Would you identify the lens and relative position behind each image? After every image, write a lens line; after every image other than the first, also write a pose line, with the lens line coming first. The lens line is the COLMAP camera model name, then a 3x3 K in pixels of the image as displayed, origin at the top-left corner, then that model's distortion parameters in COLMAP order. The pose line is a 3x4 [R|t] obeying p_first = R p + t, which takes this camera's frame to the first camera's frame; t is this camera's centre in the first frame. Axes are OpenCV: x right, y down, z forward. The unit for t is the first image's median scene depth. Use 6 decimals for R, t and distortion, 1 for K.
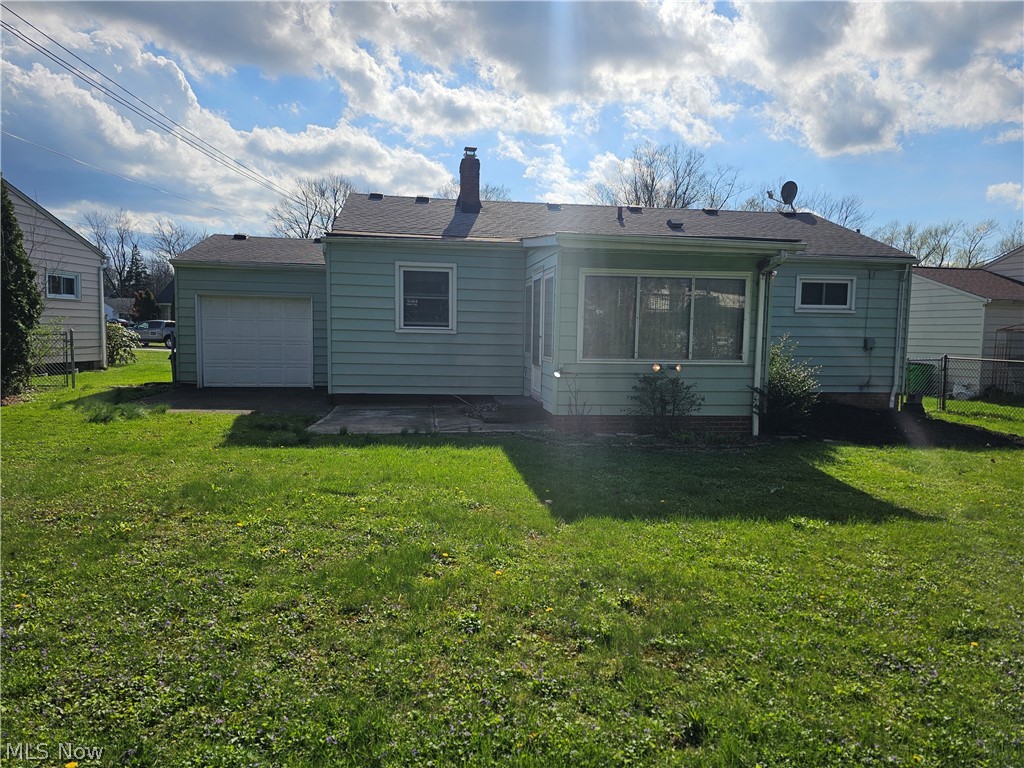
lens RADIAL K [[736.6, 0, 565.6], [0, 736.6, 407.8], [0, 0, 1]] dist [-0.004203, -0.004592]
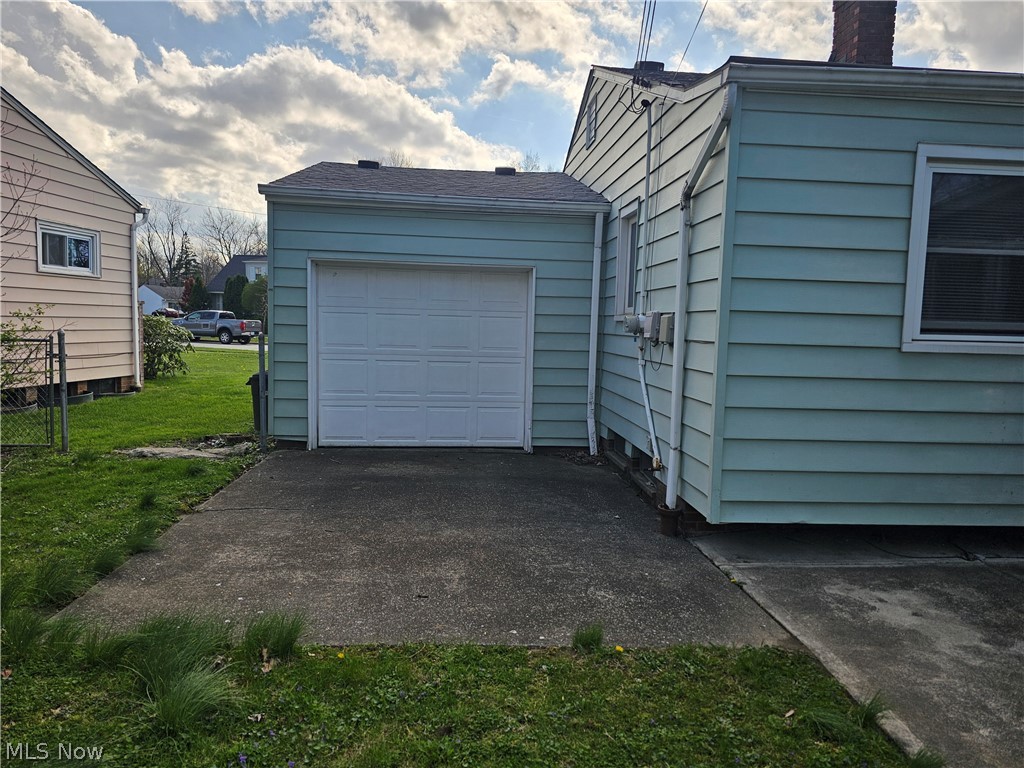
lens RADIAL K [[674.3, 0, 491.0], [0, 674.3, 384.8], [0, 0, 1]] dist [0.041562, 0.003389]
pose [[0.994532, 0.014504, -0.103423, -0.366199], [-0.015446, 0.999846, -0.008313, -0.076391], [0.103287, 0.009865, 0.994603, 0.617977]]
